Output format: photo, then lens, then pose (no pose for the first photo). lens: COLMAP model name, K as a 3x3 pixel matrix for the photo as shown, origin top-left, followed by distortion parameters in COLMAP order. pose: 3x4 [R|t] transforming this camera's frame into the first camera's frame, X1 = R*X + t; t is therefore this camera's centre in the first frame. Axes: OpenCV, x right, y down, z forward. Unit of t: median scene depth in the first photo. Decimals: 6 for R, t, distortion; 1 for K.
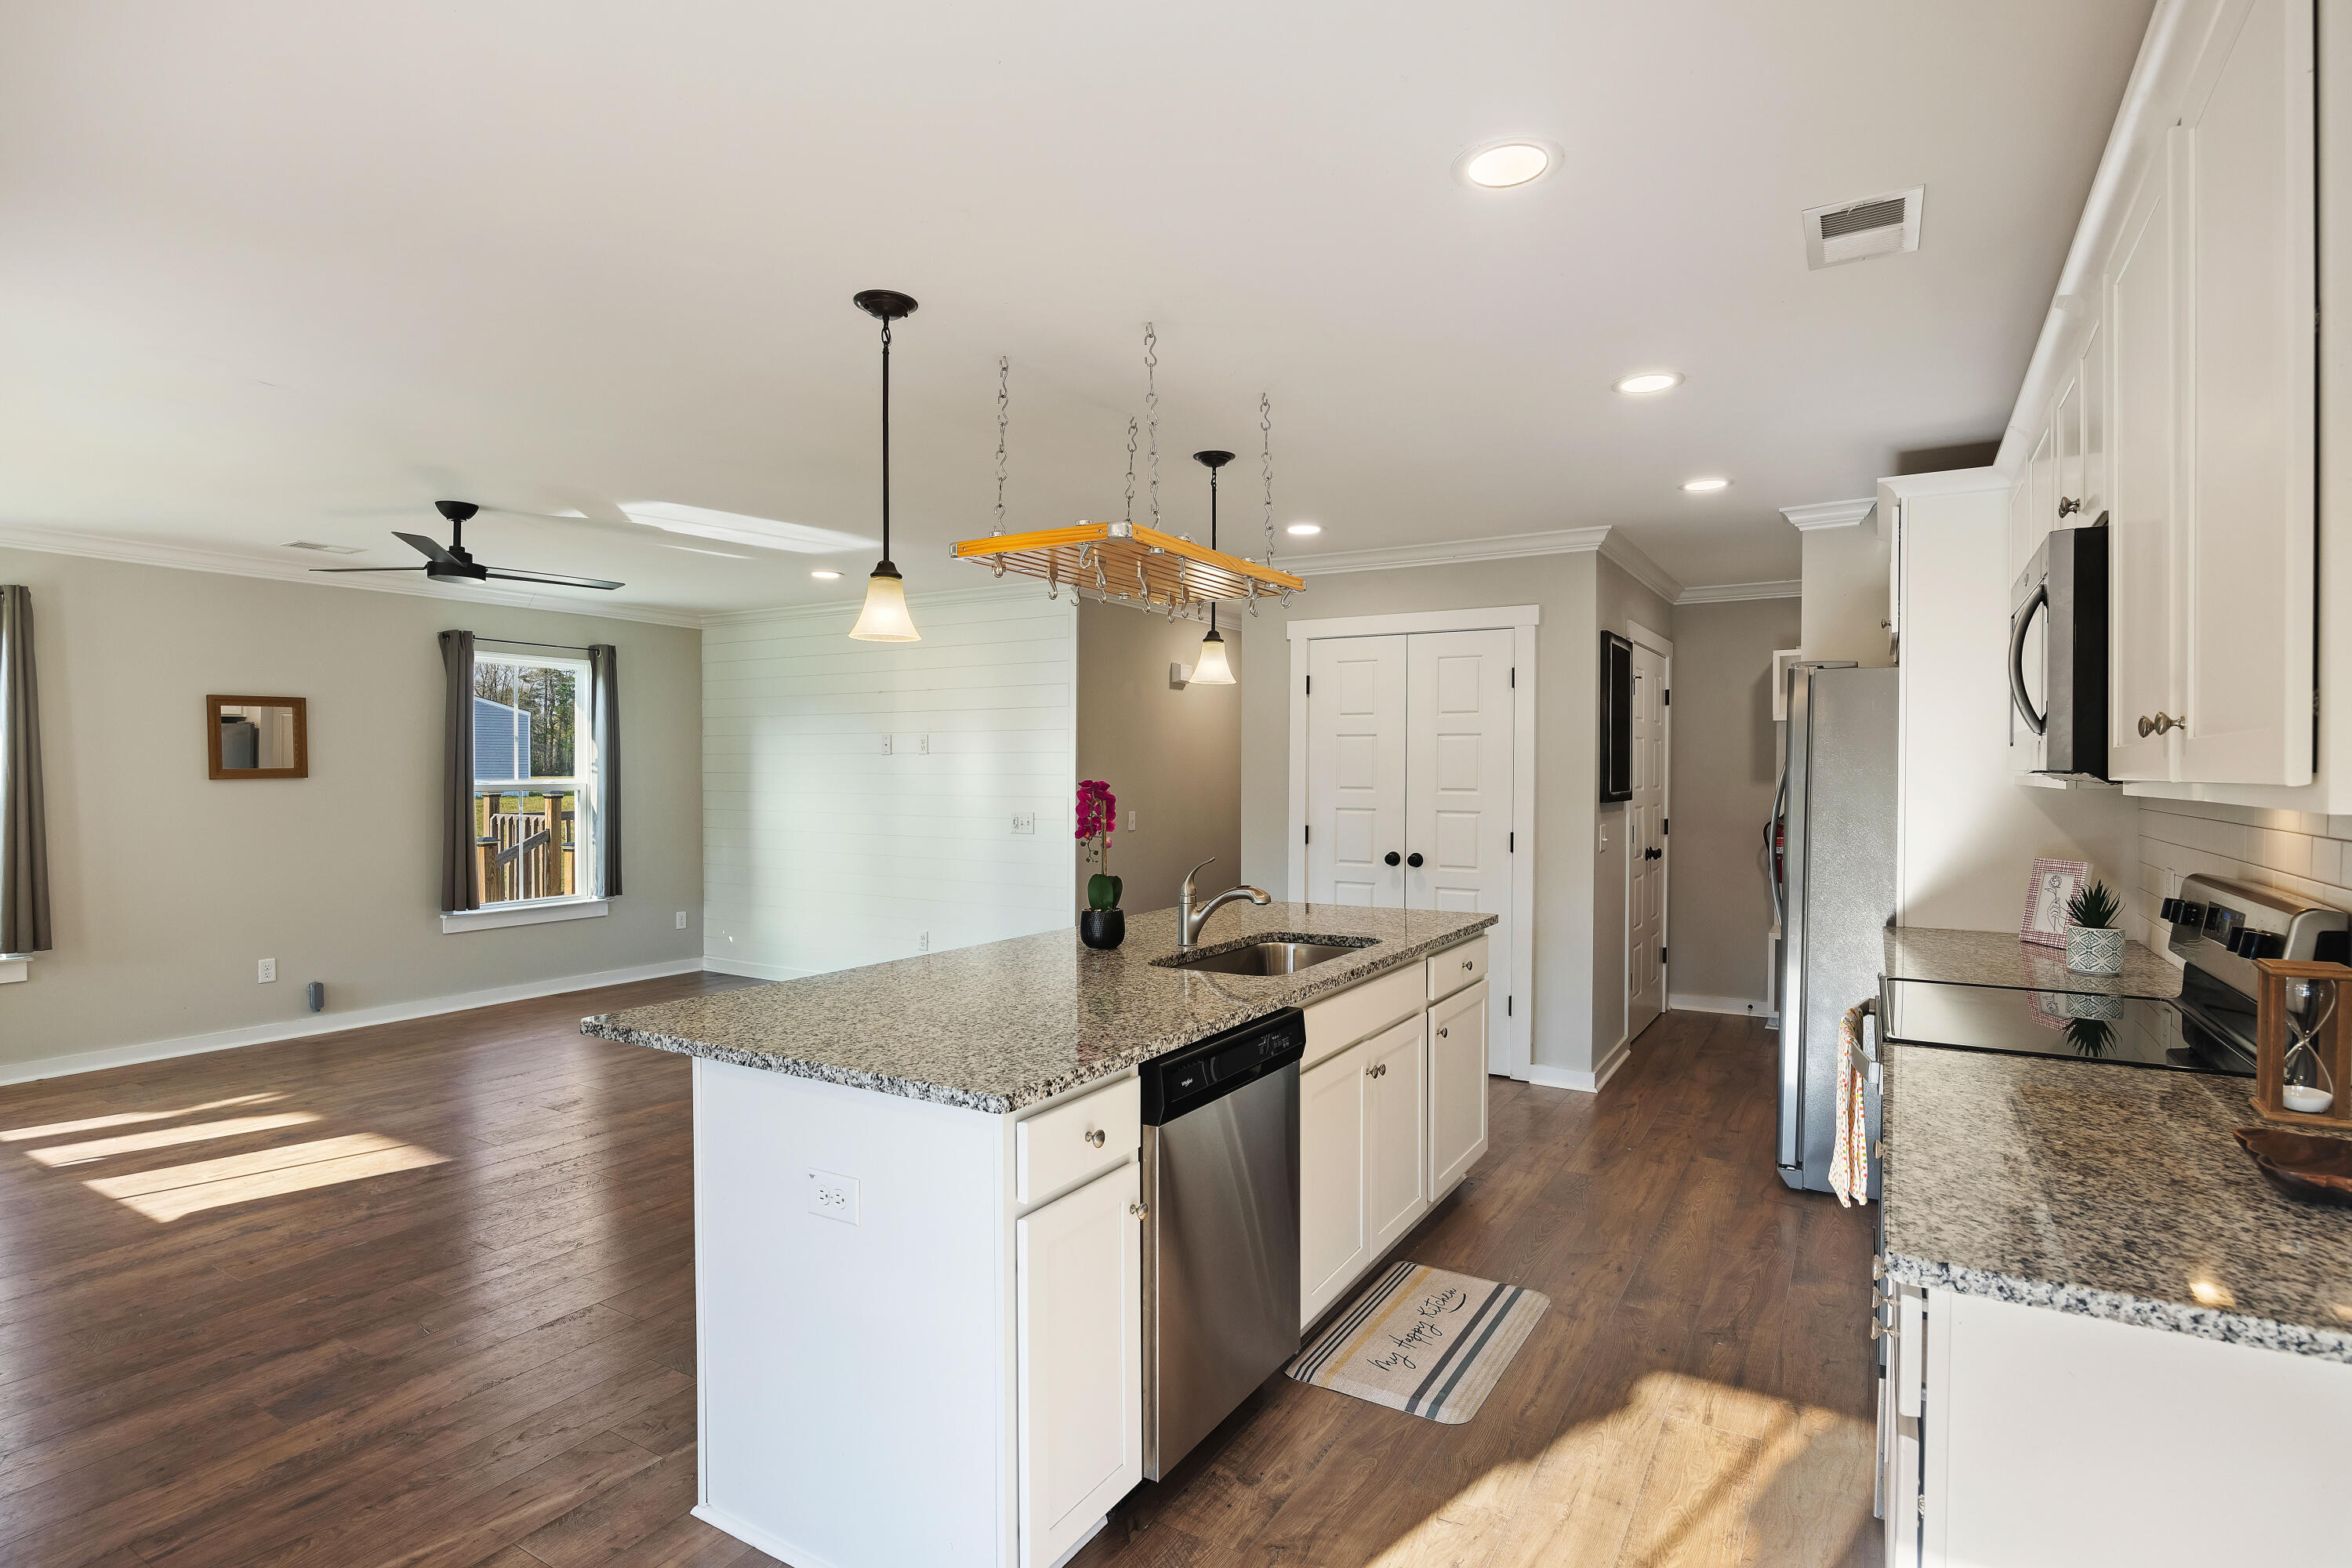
lens RADIAL K [[1169.7, 0, 1170.6], [0, 1169.7, 794.5], [0, 0, 1]] dist [-0.004823, -0.000746]
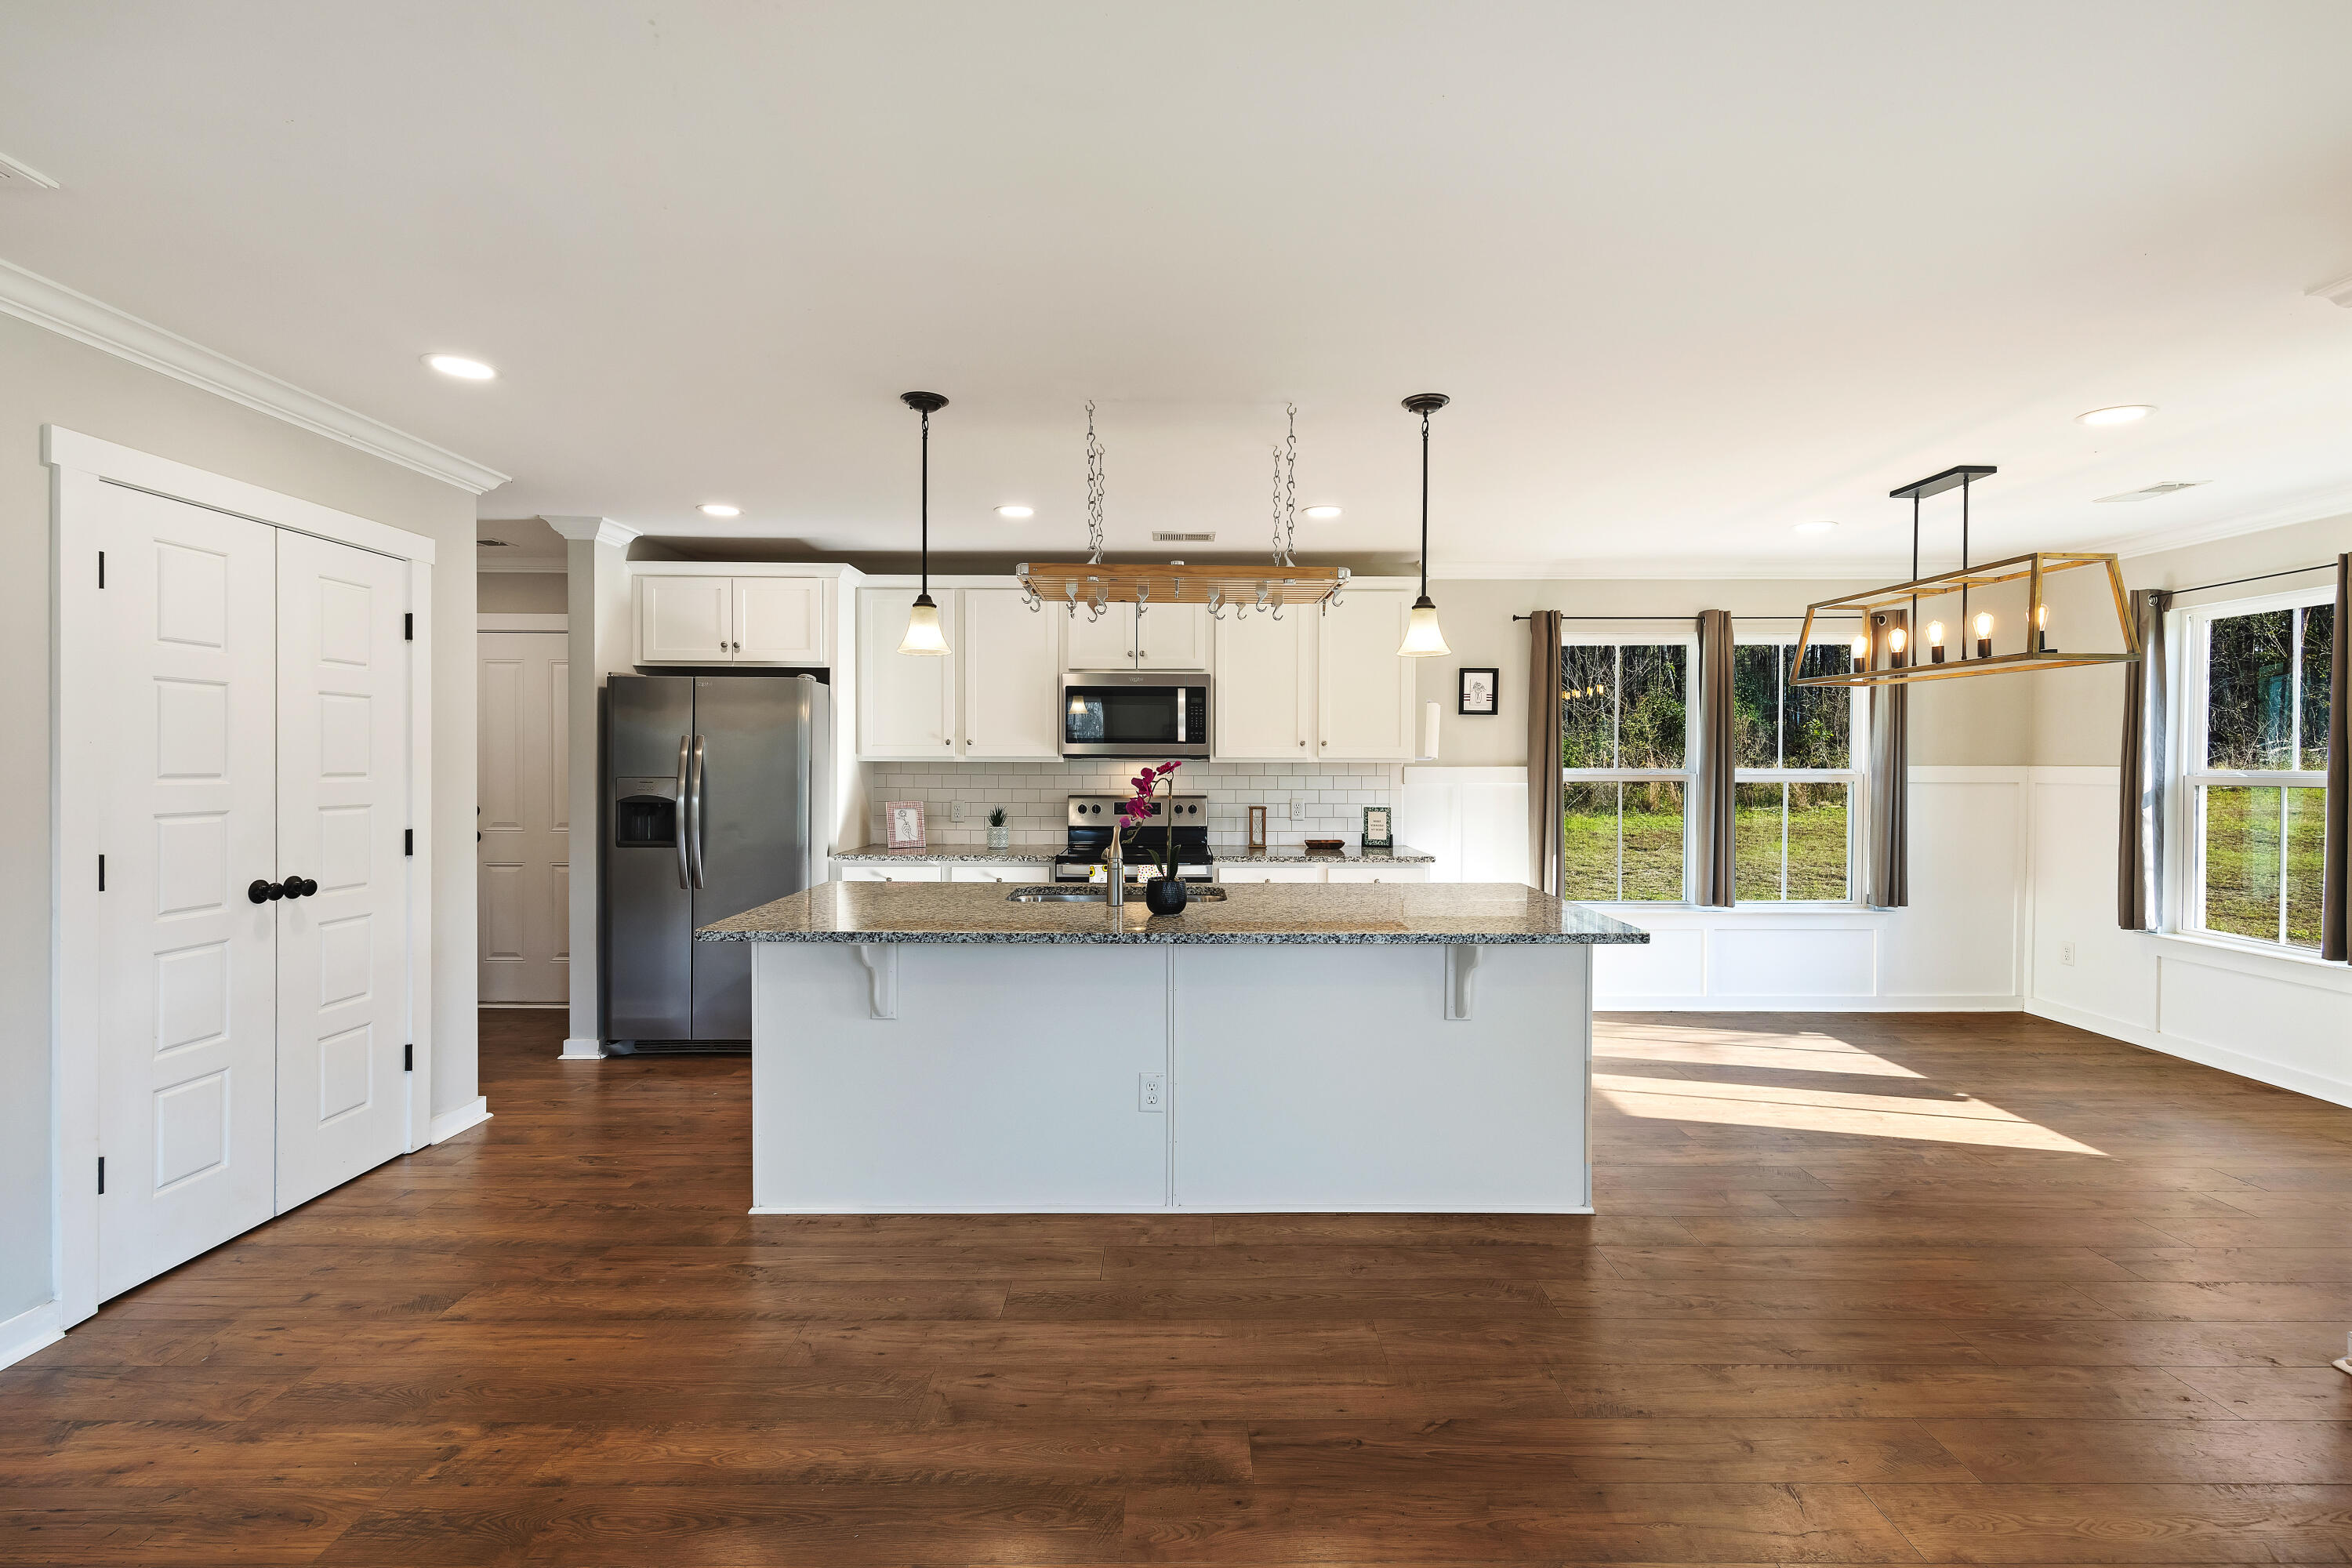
lens RADIAL K [[1022.8, 0, 1180.0], [0, 1022.8, 774.1], [0, 0, 1]] dist [0.002014, 0.000128]
pose [[-0.524492, -0.012321, 0.851326, -0.535997], [0.013407, 0.999652, 0.022728, -0.012160], [-0.851310, 0.023334, -0.524144, 0.909448]]
